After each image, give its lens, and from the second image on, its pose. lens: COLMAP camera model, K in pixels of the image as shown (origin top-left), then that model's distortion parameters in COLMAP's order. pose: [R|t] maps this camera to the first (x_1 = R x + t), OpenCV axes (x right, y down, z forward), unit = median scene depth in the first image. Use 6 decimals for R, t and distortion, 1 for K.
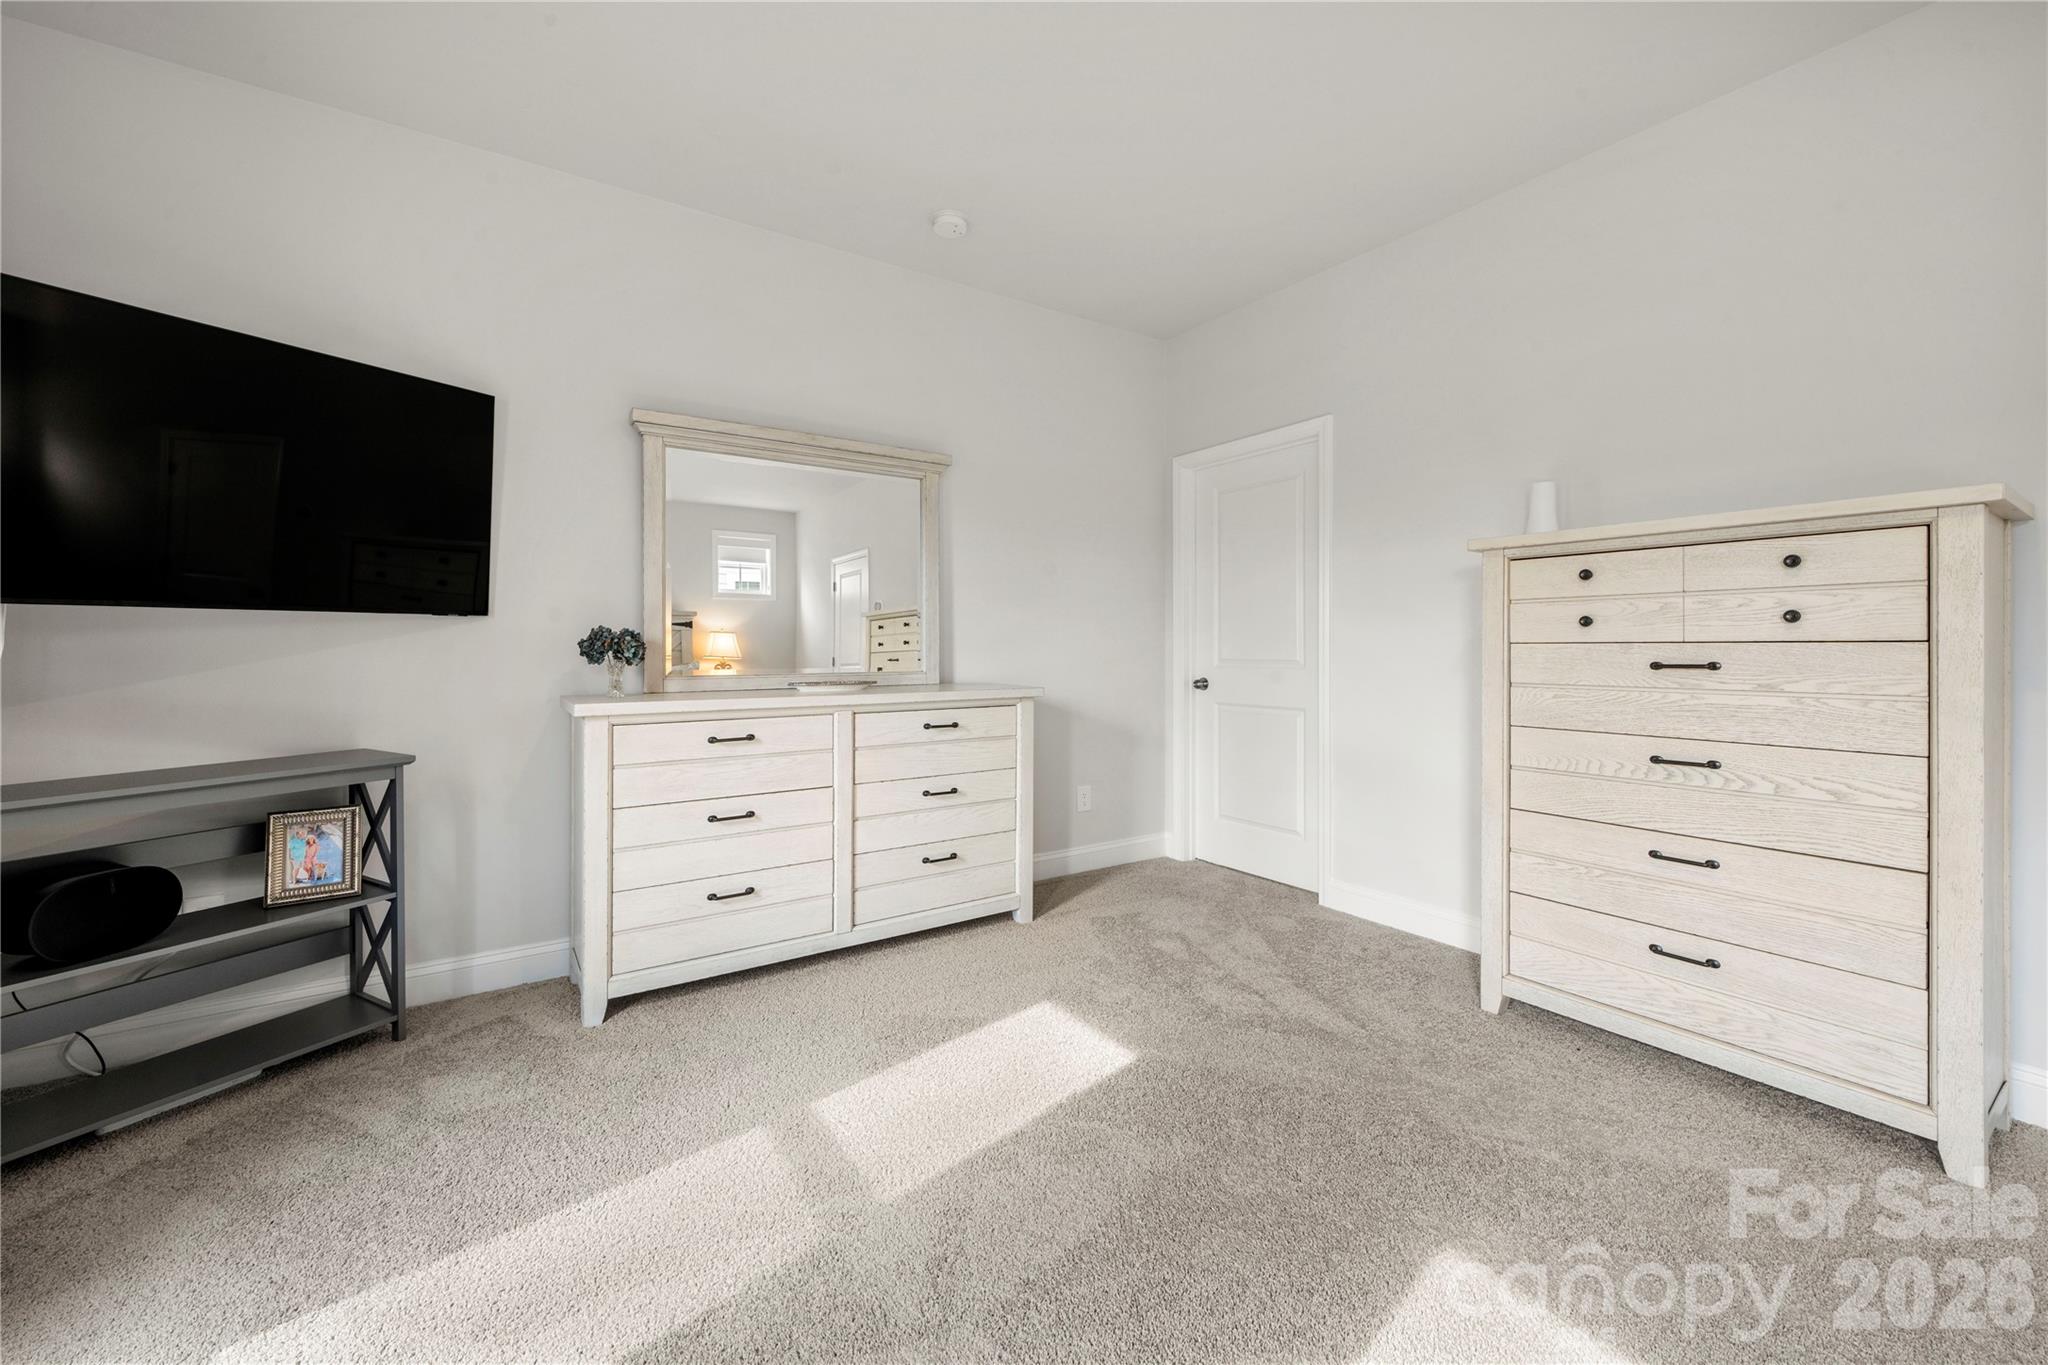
lens RADIAL K [[852.4, 0, 1046.1], [0, 852.4, 644.0], [0, 0, 1]] dist [0.001132, -0.000235]
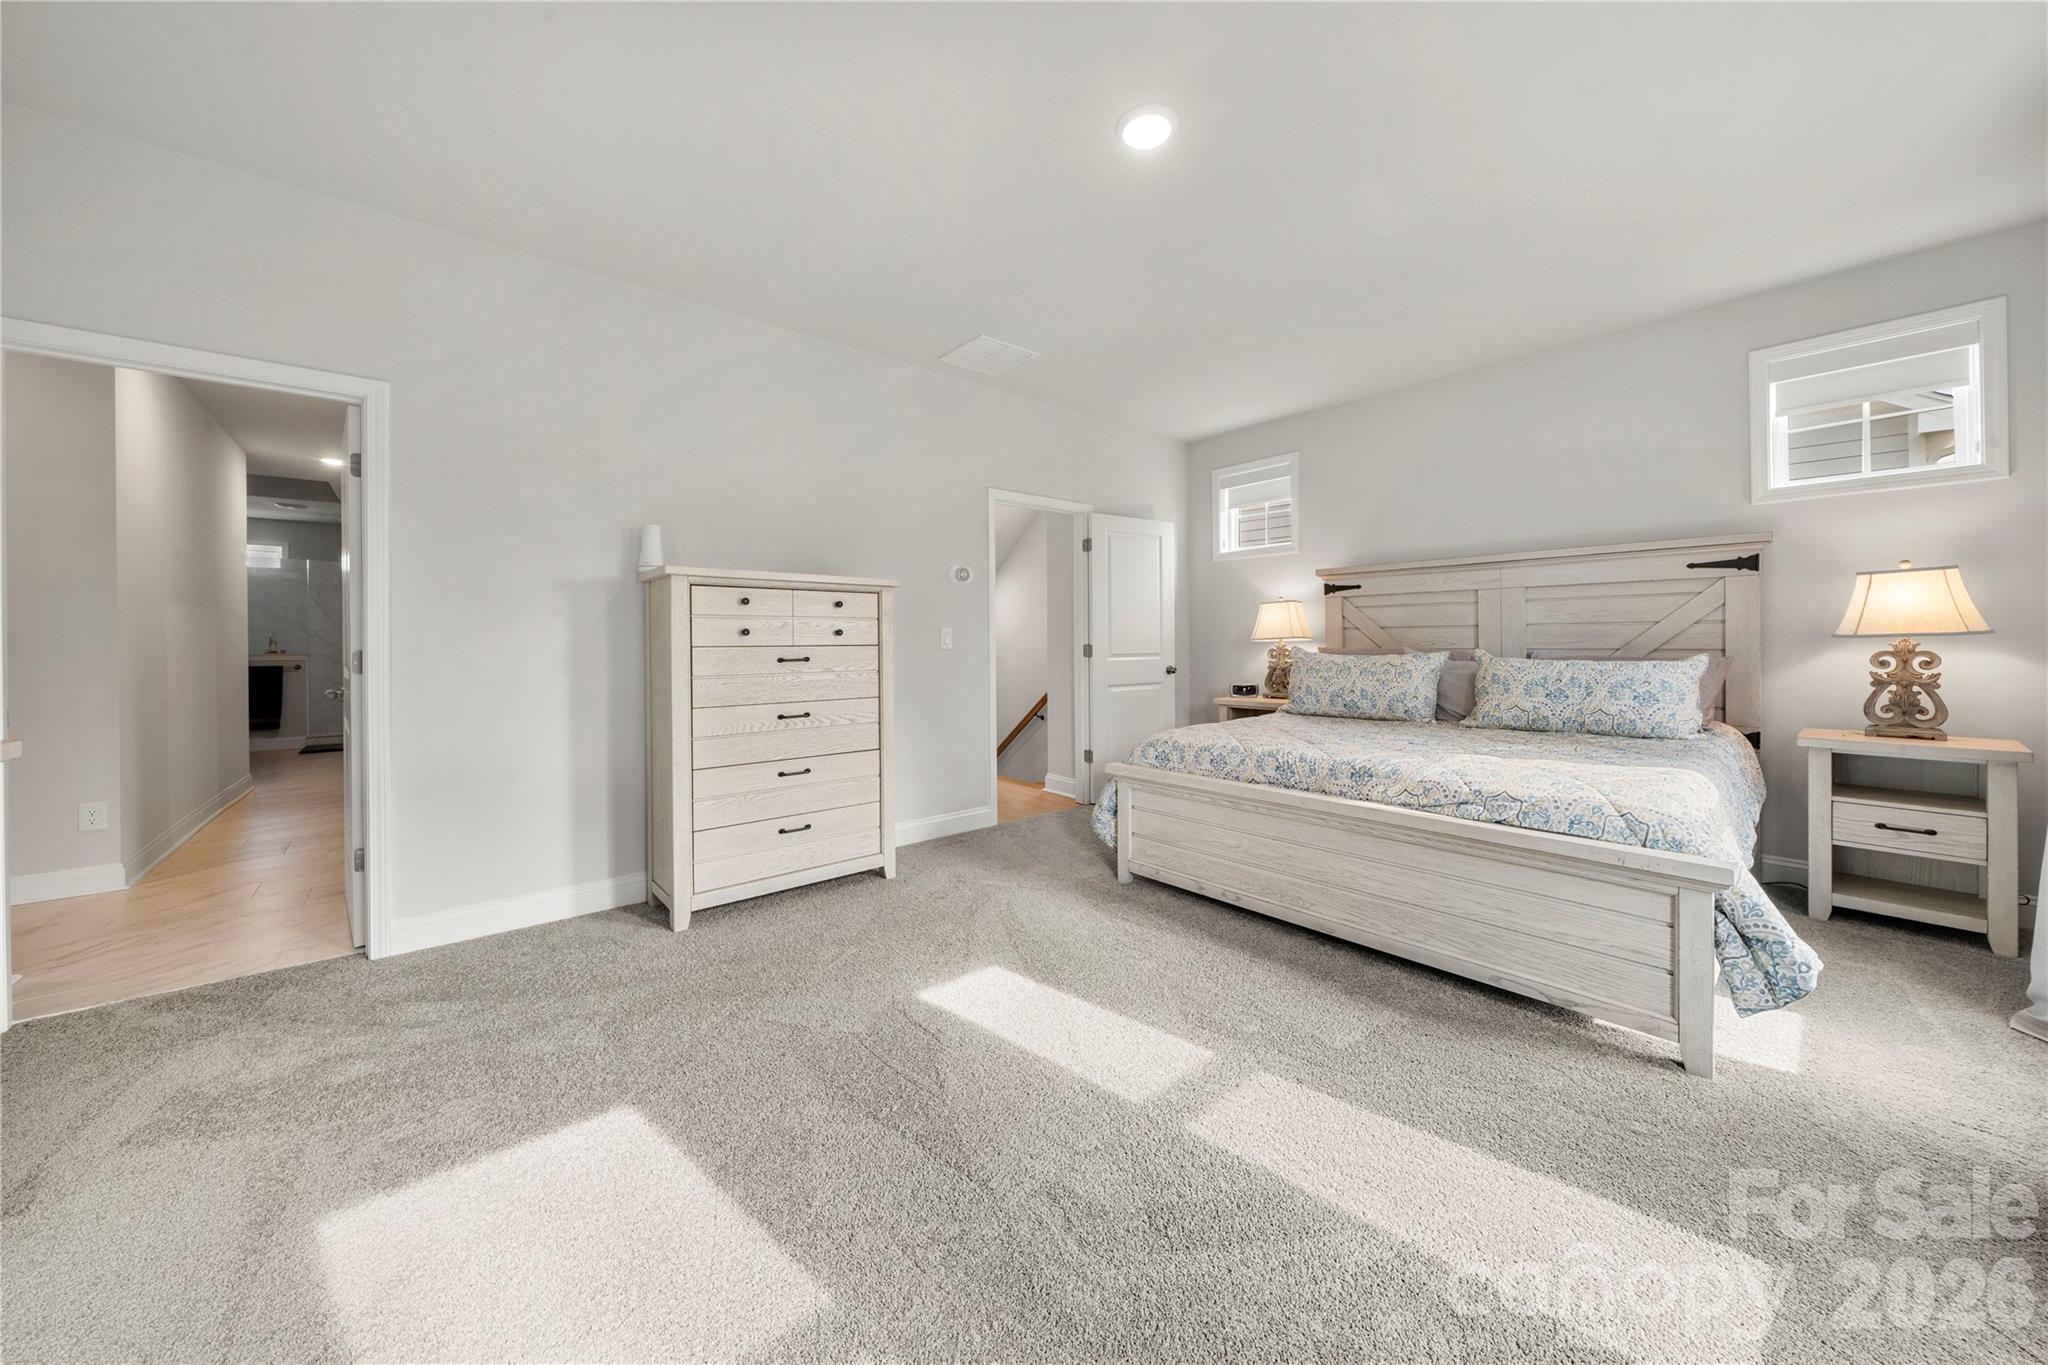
lens RADIAL K [[711.9, 0, 1006.9], [0, 711.9, 653.1], [0, 0, 1]] dist [0.000413, -0.001144]
pose [[-0.116349, -0.004318, 0.993199, -0.710874], [0.009338, 0.999942, 0.005441, 0.008611], [-0.993164, 0.009908, -0.116302, 0.728062]]
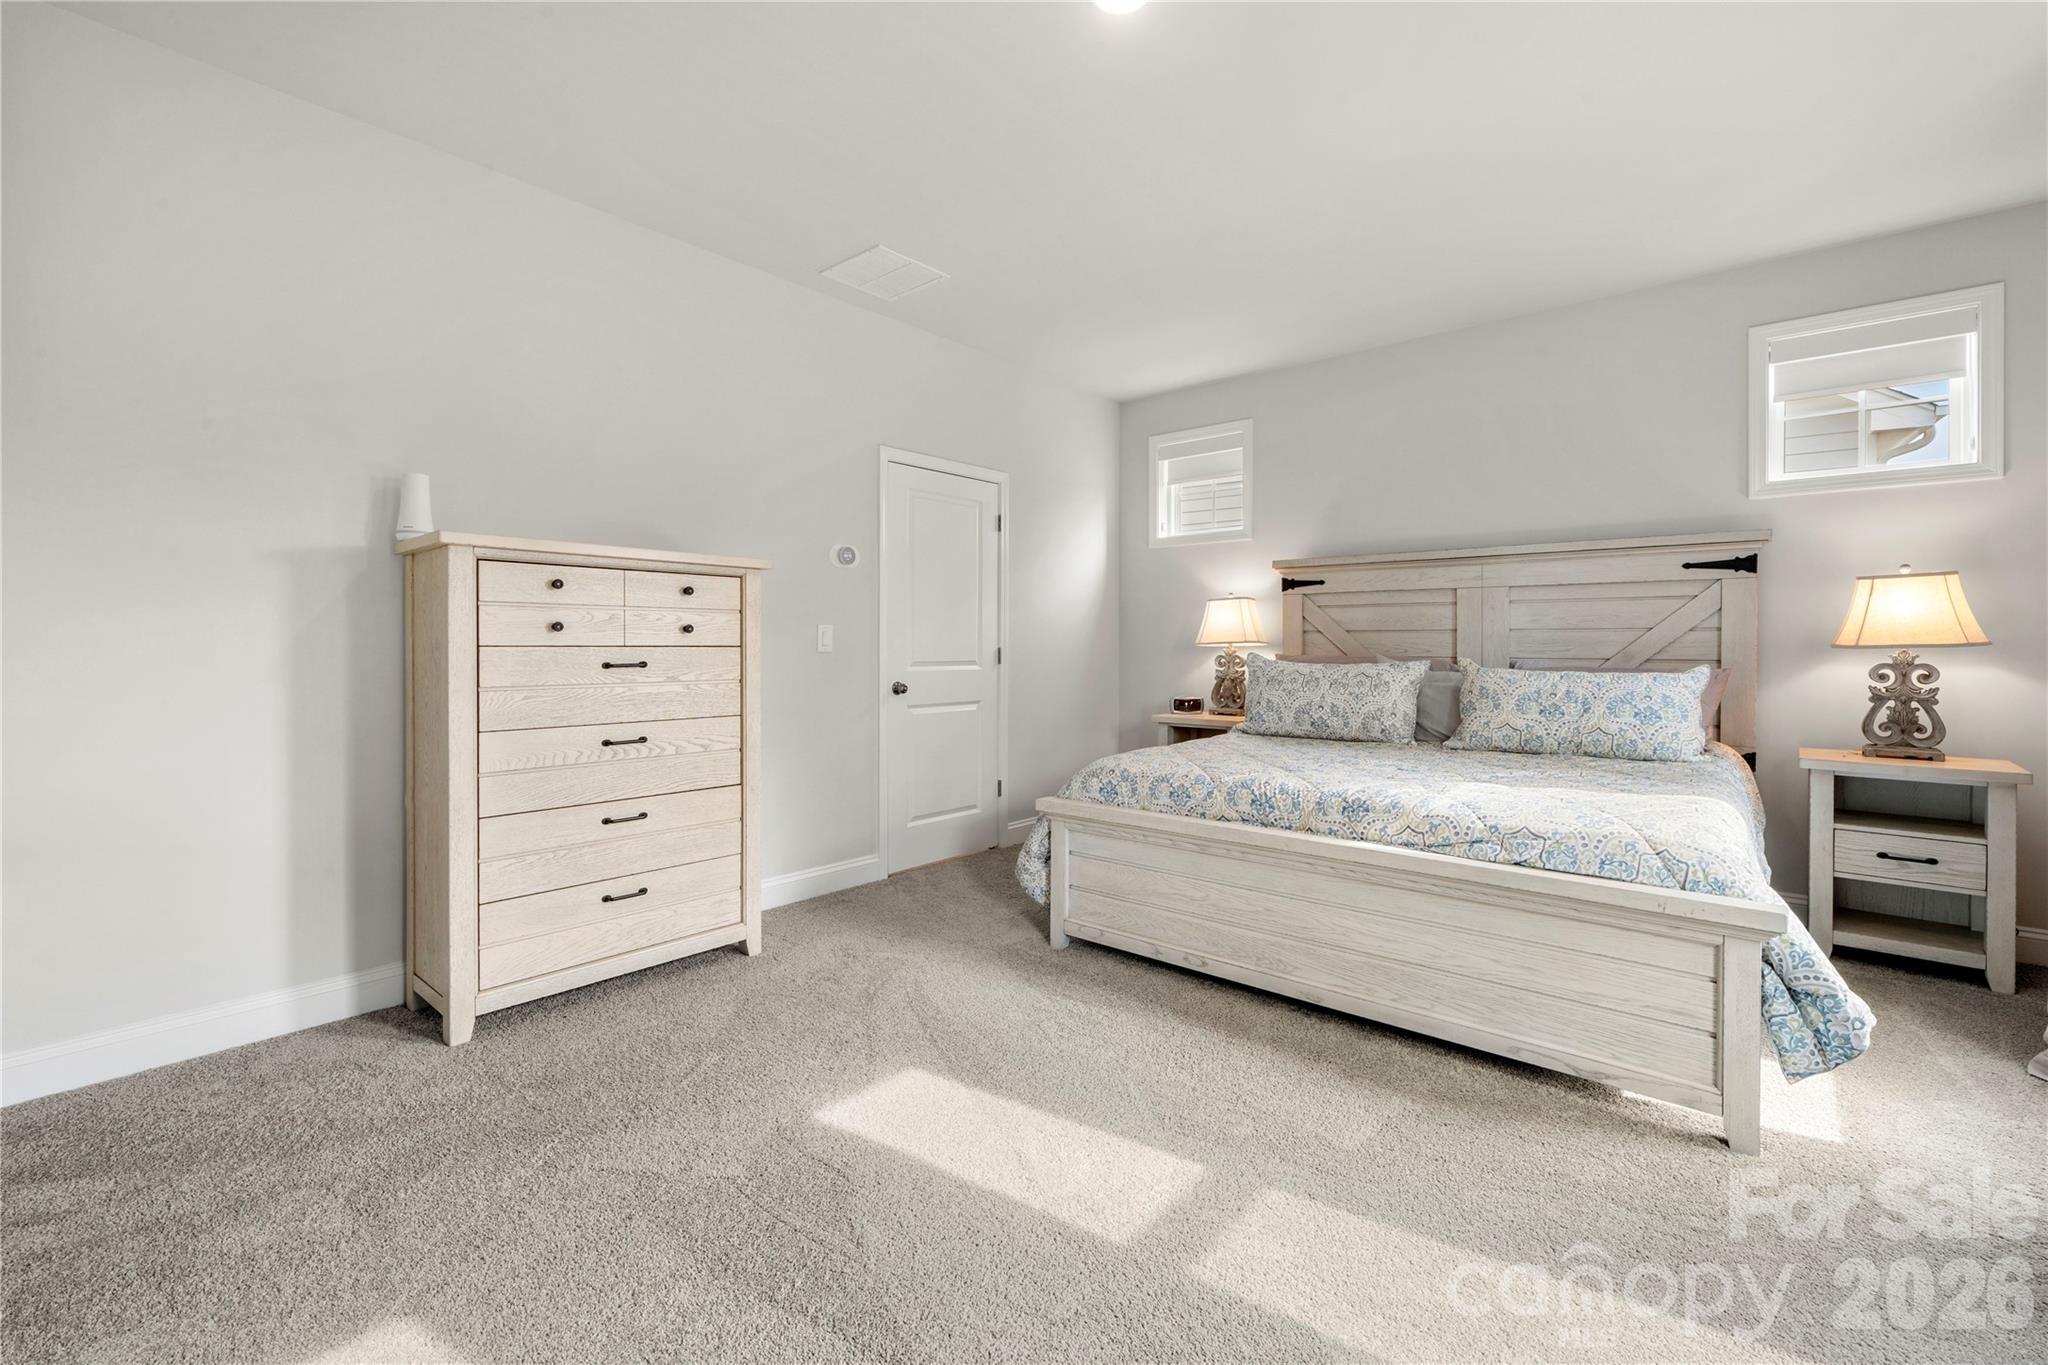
lens RADIAL K [[875.3, 0, 1001.3], [0, 875.3, 661.5], [0, 0, 1]] dist [0.003667, -0.000183]
pose [[-0.262963, -0.009967, 0.964754, -0.637479], [0.000741, 0.999944, 0.010532, 0.007244], [-0.964806, 0.003485, -0.262941, 0.789907]]
